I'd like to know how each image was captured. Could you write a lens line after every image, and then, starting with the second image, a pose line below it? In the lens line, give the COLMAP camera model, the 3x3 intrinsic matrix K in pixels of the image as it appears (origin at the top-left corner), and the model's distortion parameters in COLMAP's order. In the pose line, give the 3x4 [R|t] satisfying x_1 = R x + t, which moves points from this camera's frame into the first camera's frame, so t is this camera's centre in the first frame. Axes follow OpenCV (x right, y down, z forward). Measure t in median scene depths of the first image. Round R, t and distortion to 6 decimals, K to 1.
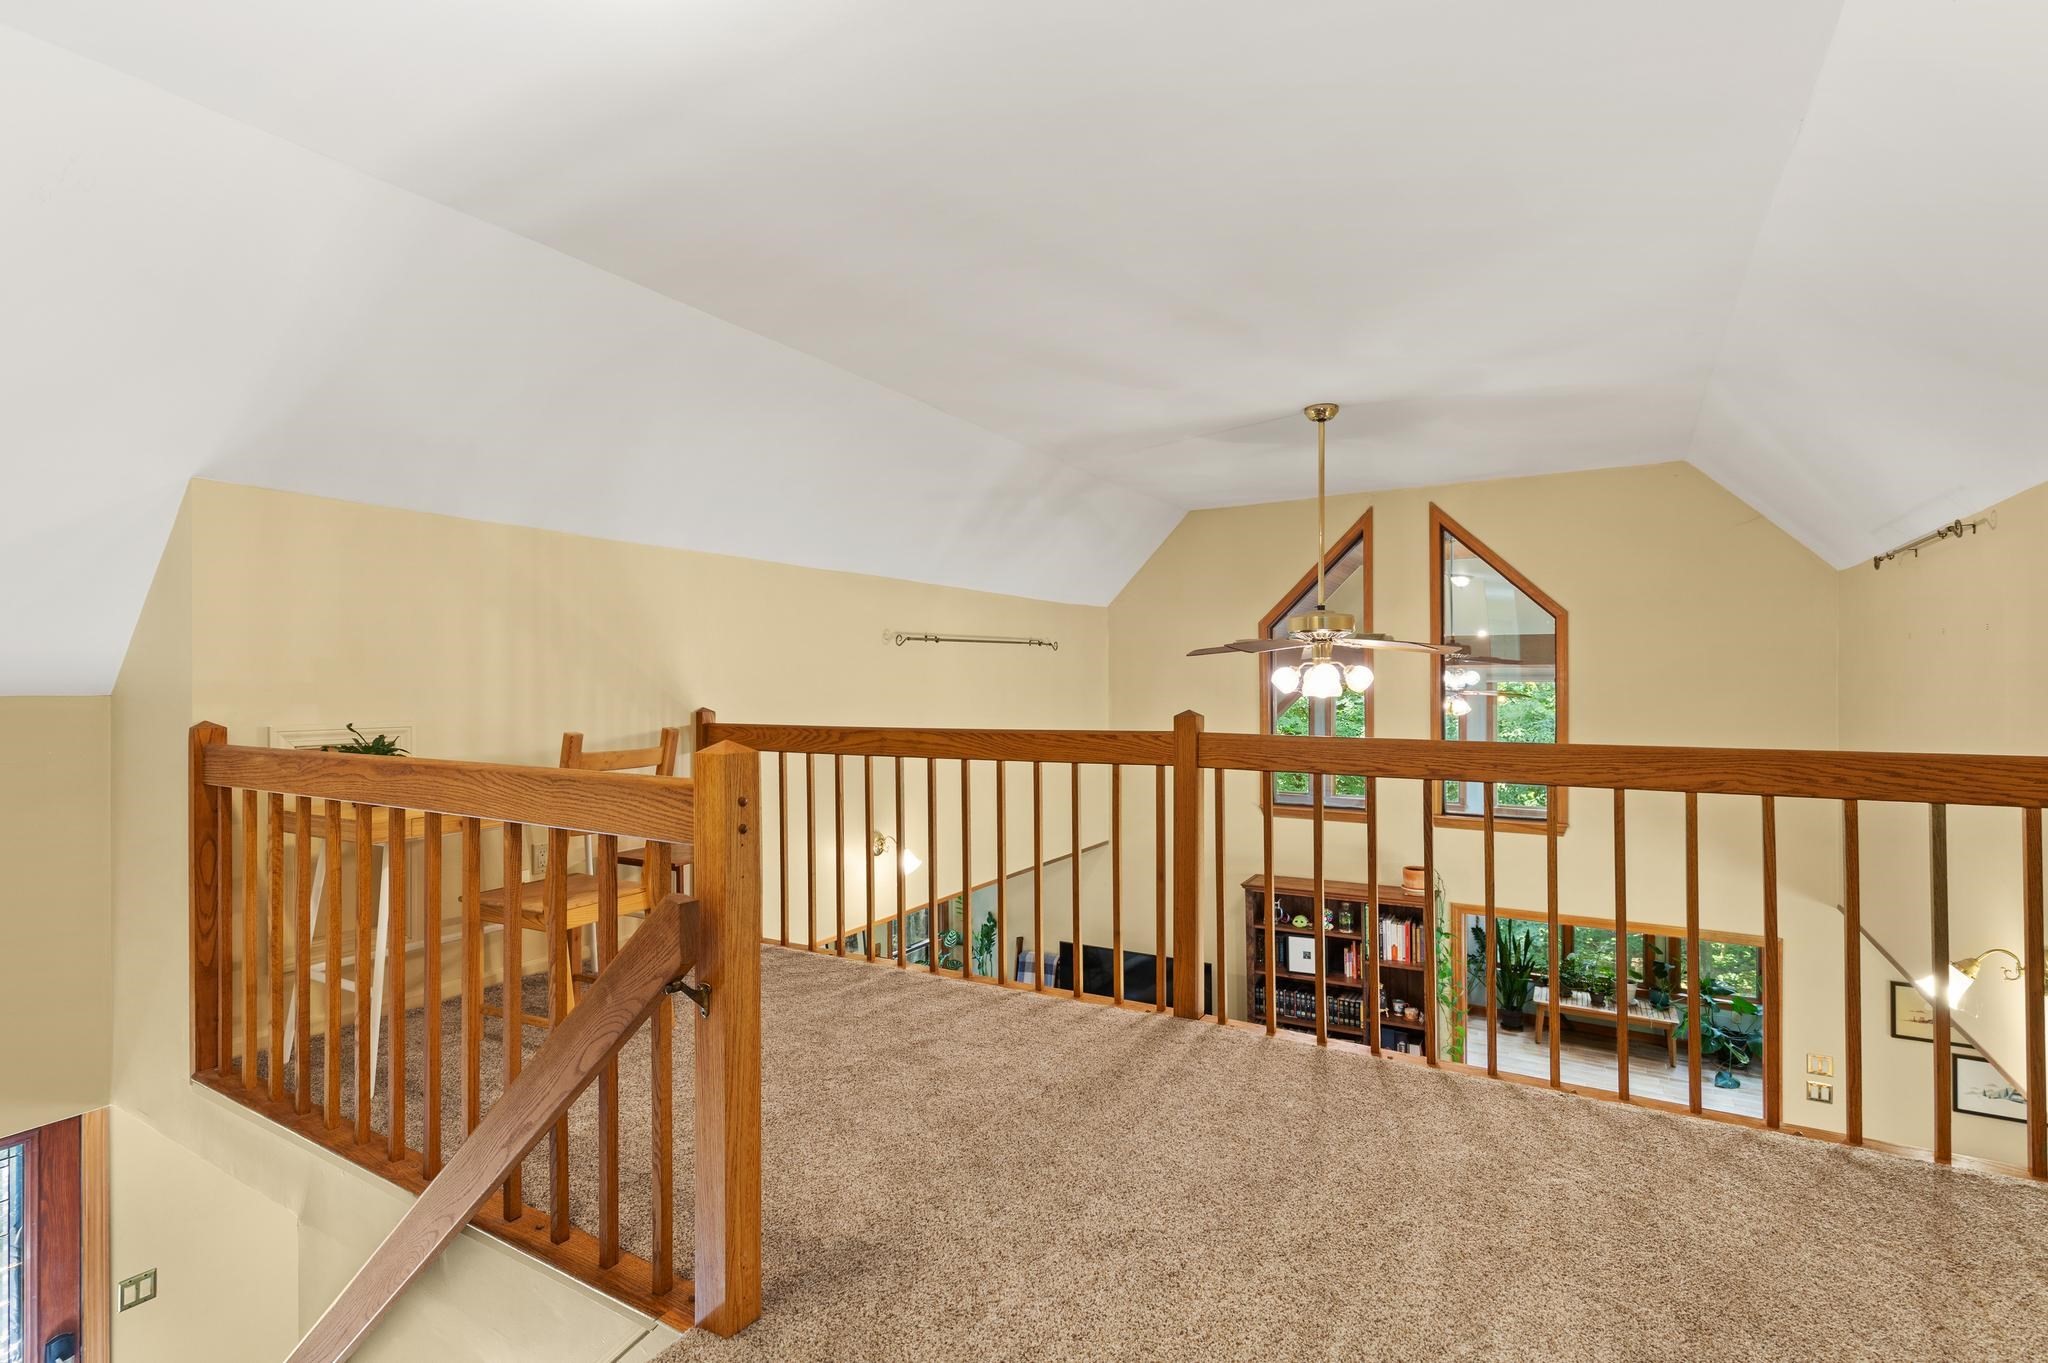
lens RADIAL K [[951.0, 0, 1024.0], [0, 951.0, 681.5], [0, 0, 1]] dist [-0.000381, -0.000446]
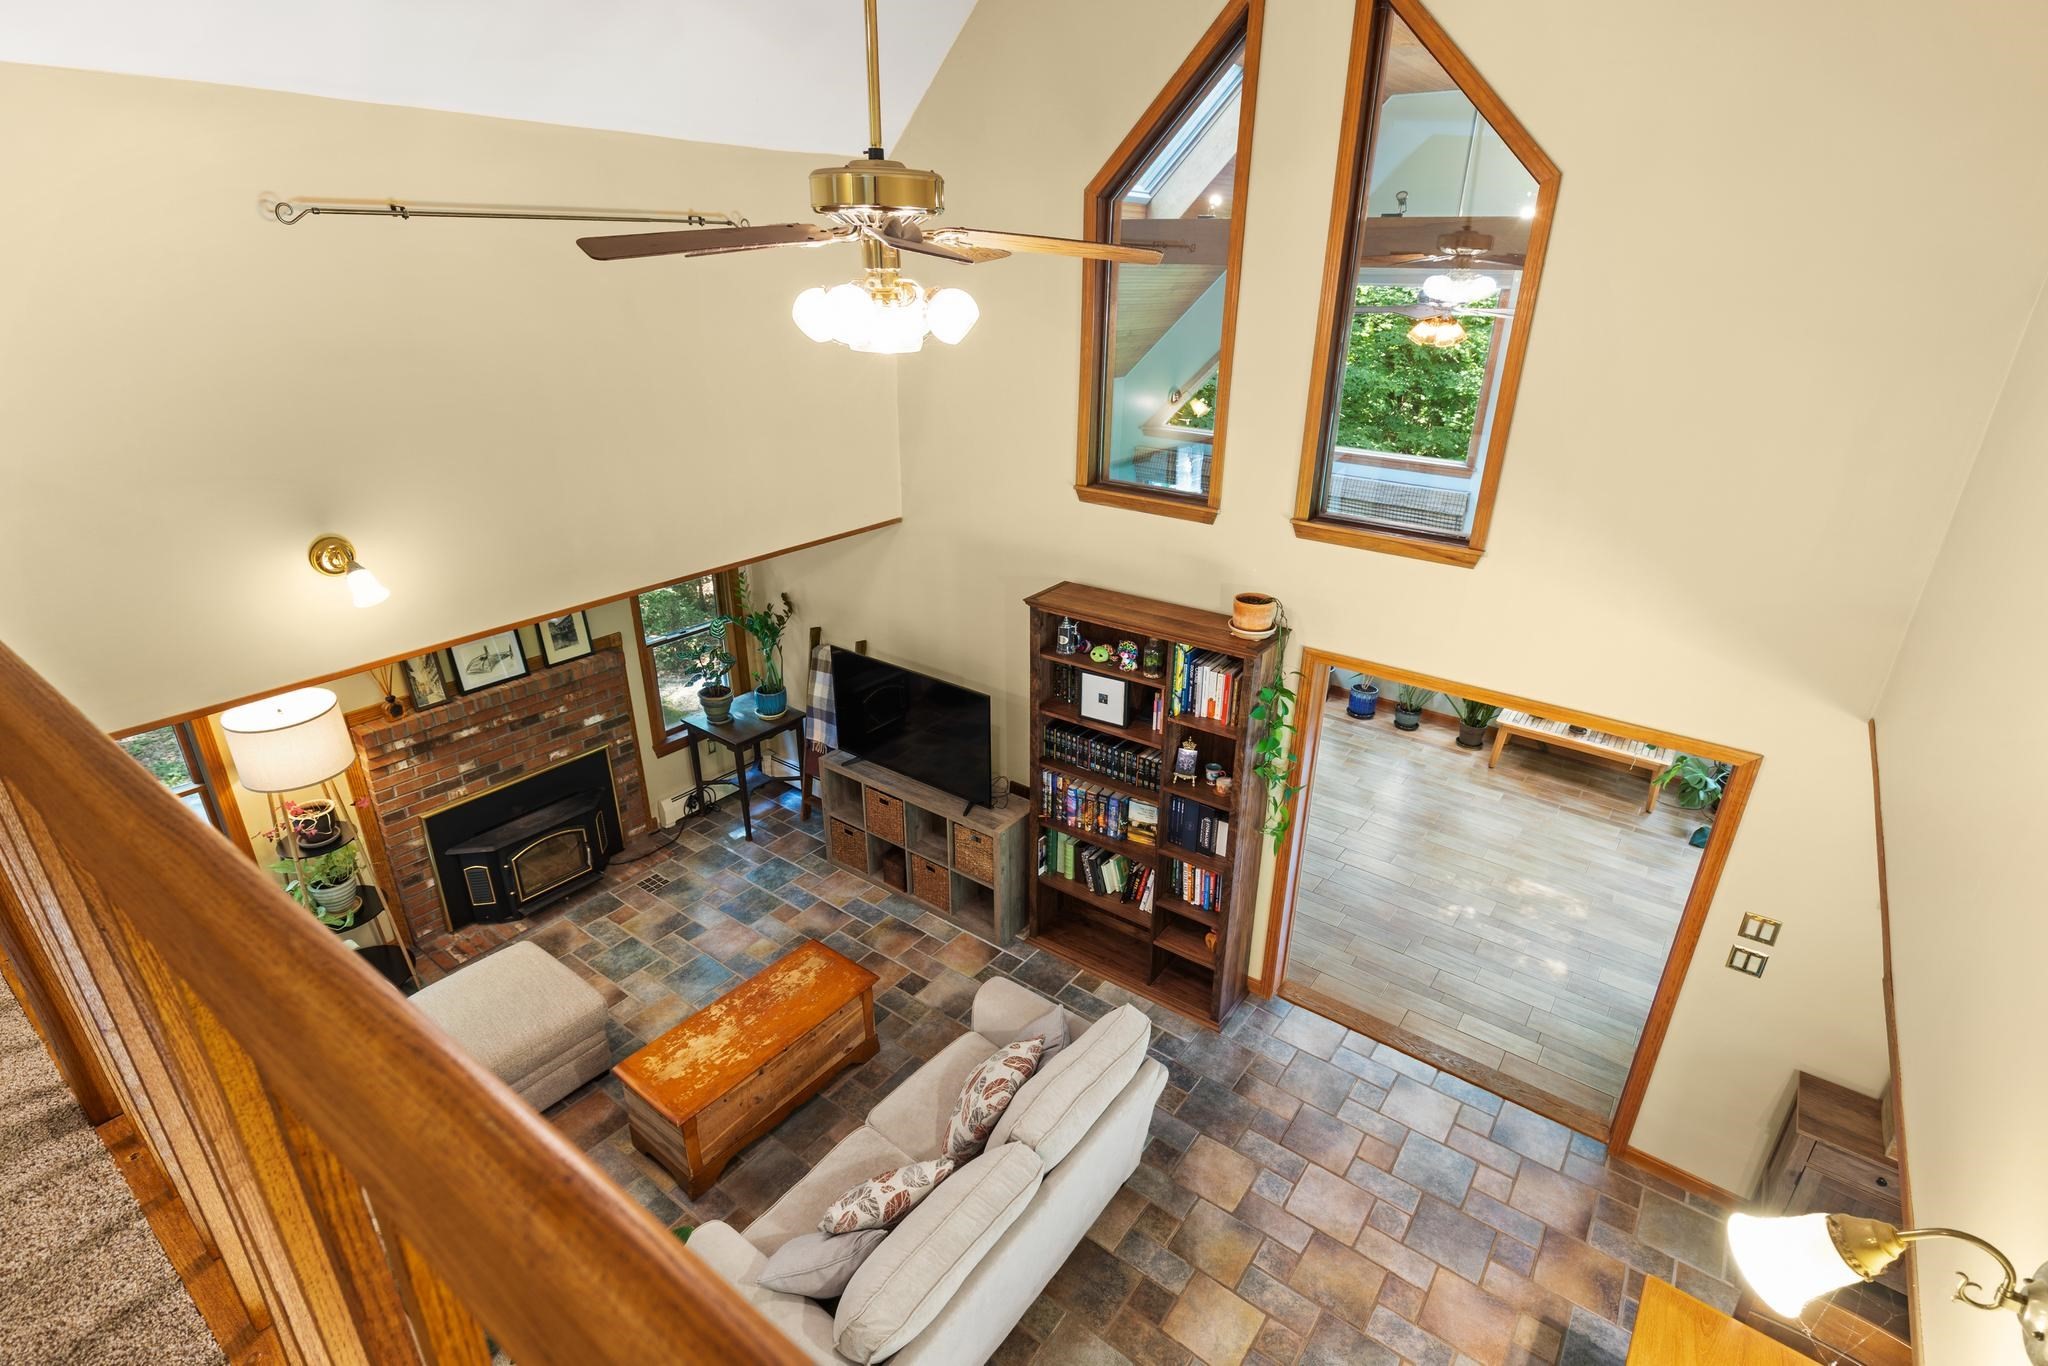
lens RADIAL K [[982.3, 0, 1030.4], [0, 982.3, 682.0], [0, 0, 1]] dist [0.005753, 0.000152]
pose [[0.994835, 0.056710, -0.084187, 0.307250], [-0.018442, 0.916559, 0.399475, -0.024681], [0.099817, -0.395859, 0.912870, 0.313025]]
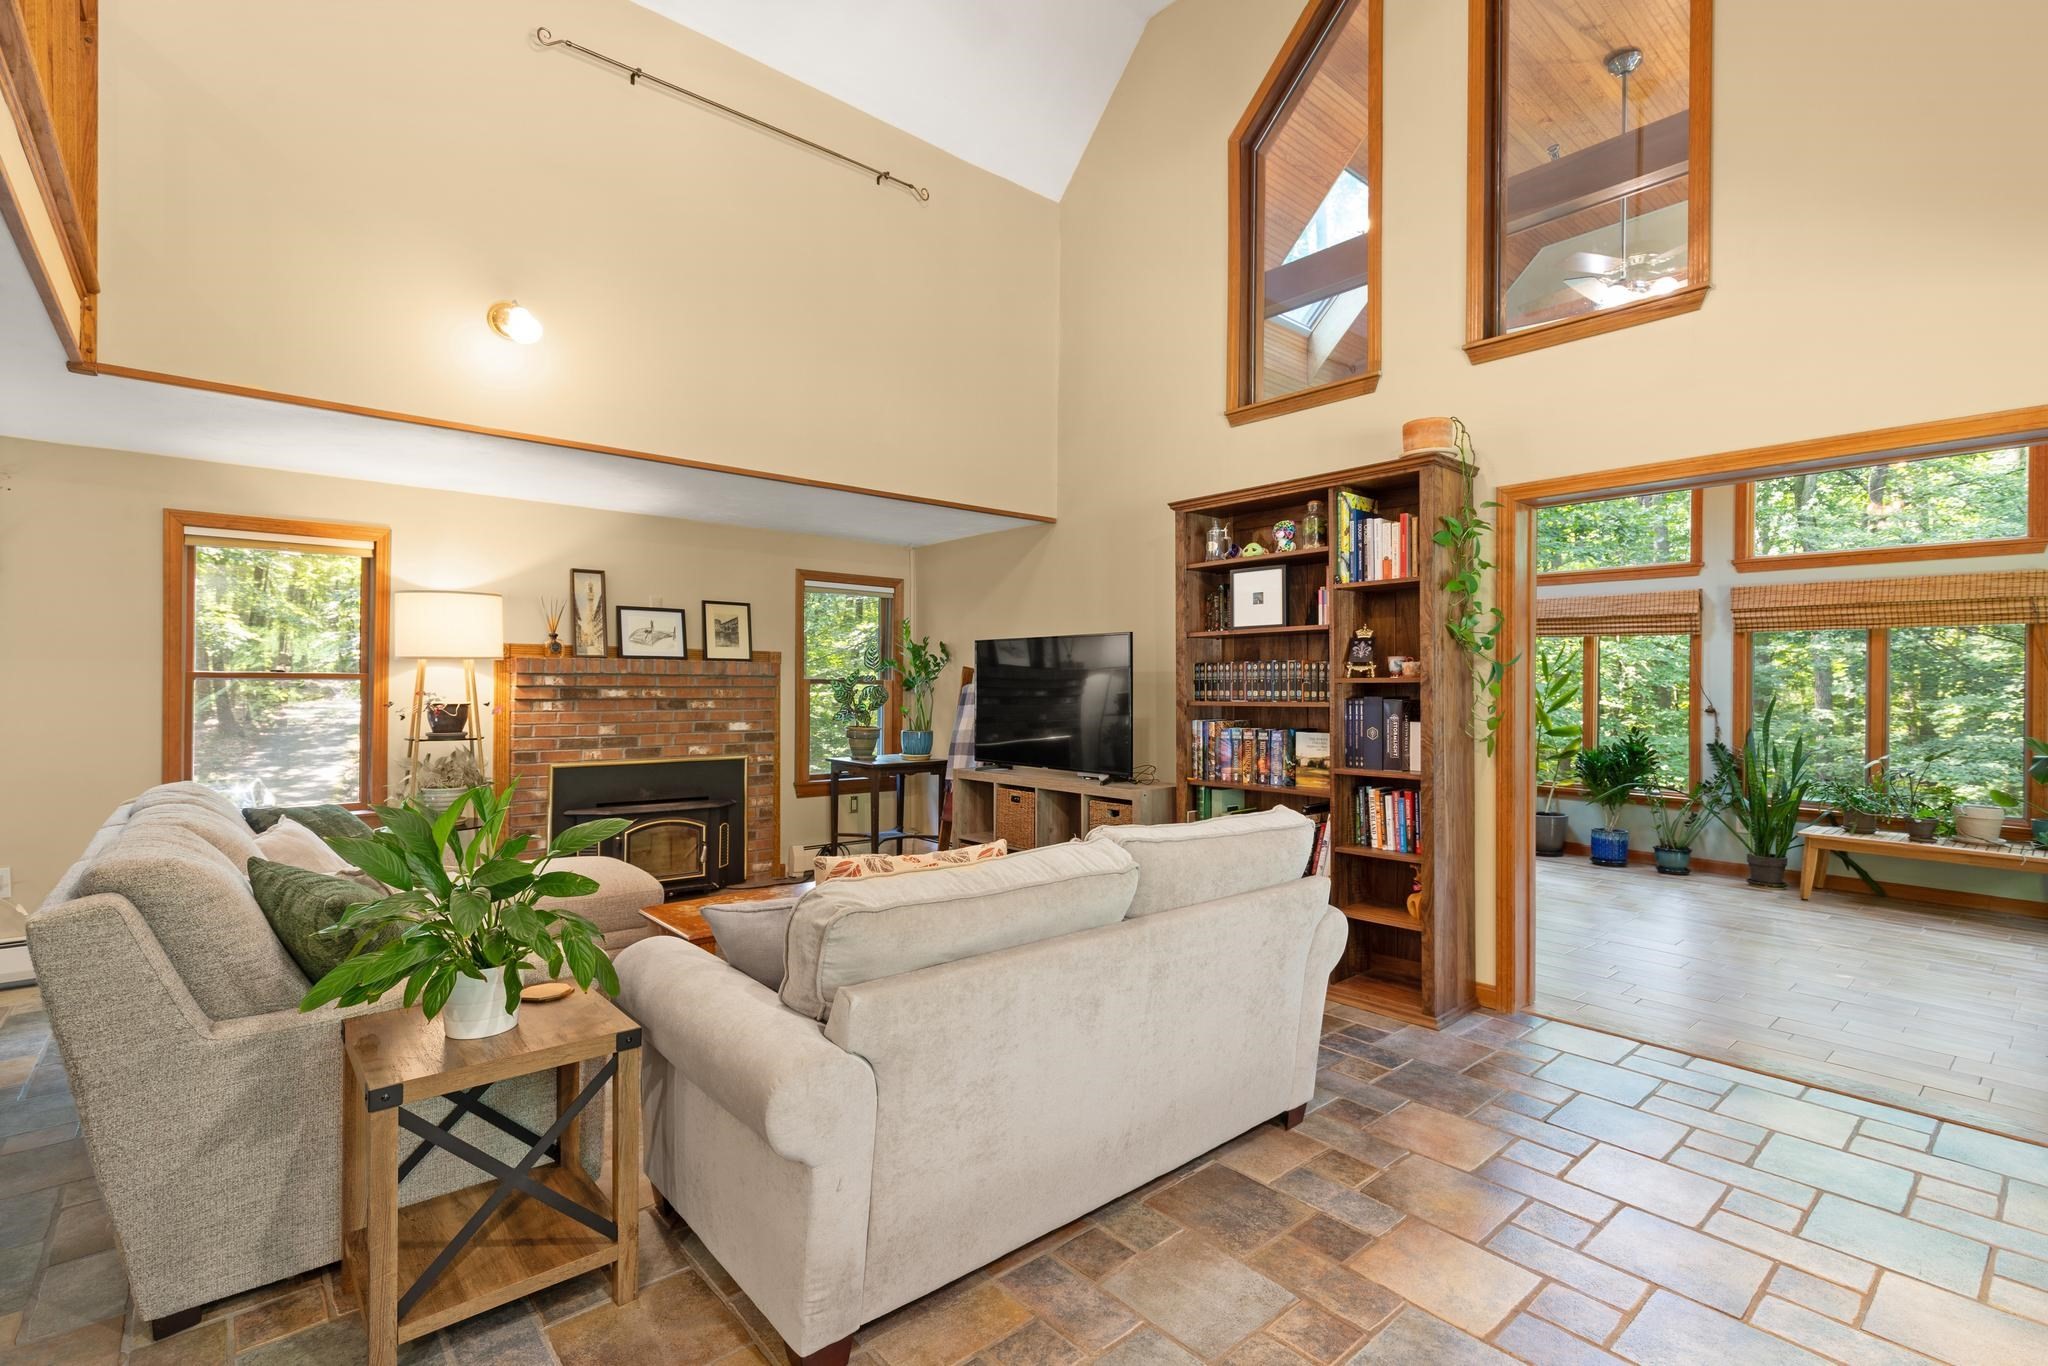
lens RADIAL K [[935.0, 0, 1029.0], [0, 935.0, 684.9], [0, 0, 1]] dist [0.004331, -0.000072]
pose [[0.950797, 0.012683, -0.309554, 0.348979], [-0.012339, 0.999919, 0.003067, 0.348703], [0.309568, 0.000903, 0.950877, 0.359842]]
